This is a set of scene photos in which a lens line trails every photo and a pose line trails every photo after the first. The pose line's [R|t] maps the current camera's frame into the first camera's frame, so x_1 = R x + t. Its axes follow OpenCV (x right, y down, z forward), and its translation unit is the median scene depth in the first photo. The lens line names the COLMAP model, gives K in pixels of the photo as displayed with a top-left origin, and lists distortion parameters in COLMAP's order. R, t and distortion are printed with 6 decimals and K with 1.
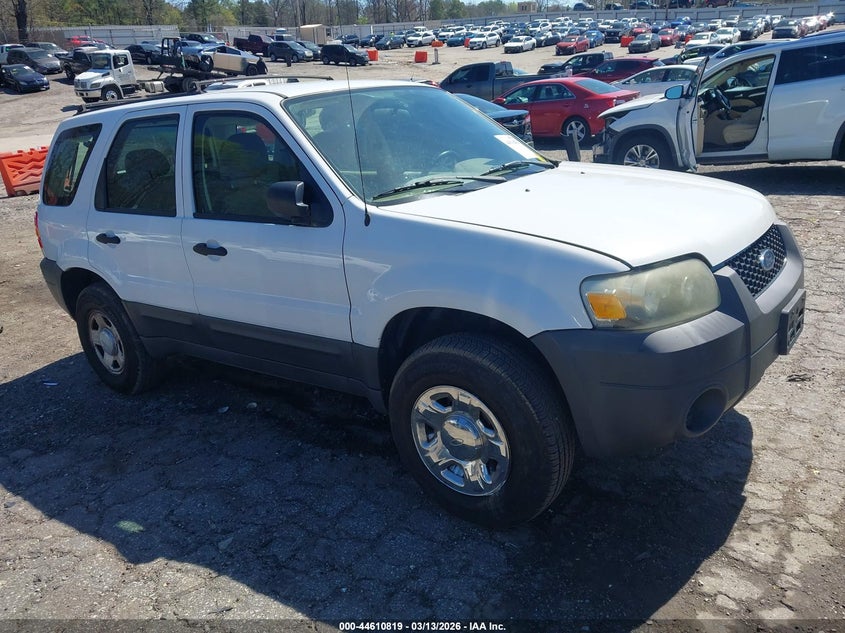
lens RADIAL K [[640.9, 0, 422.5], [0, 640.9, 316.5], [0, 0, 1]] dist [0.006507, 0.000151]
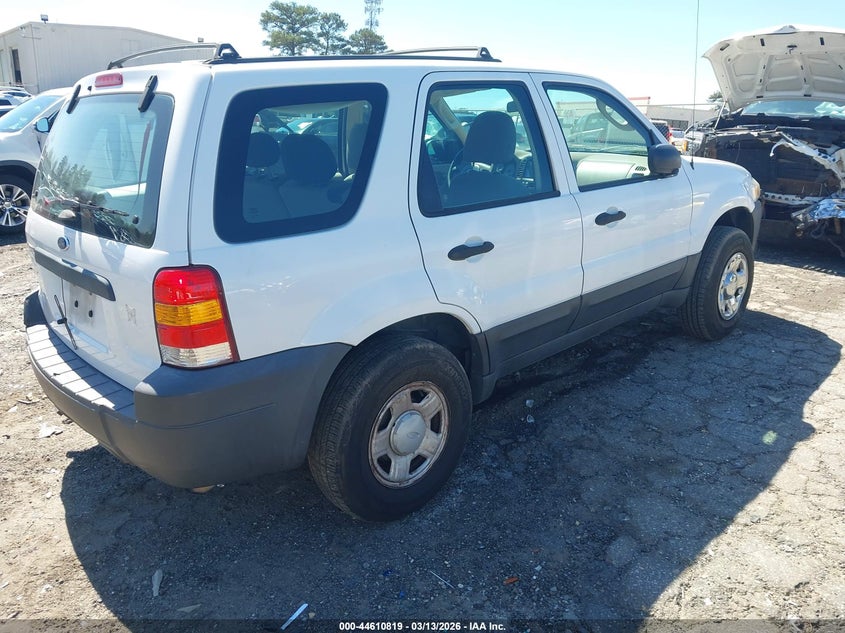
lens RADIAL K [[640.9, 0, 422.5], [0, 640.9, 316.5], [0, 0, 1]] dist [0.006507, 0.000151]
pose [[0.193854, -0.230672, 0.953526, -1.475202], [0.318501, 0.934111, 0.161223, -0.228463], [-0.927889, 0.272445, 0.254551, 1.125406]]
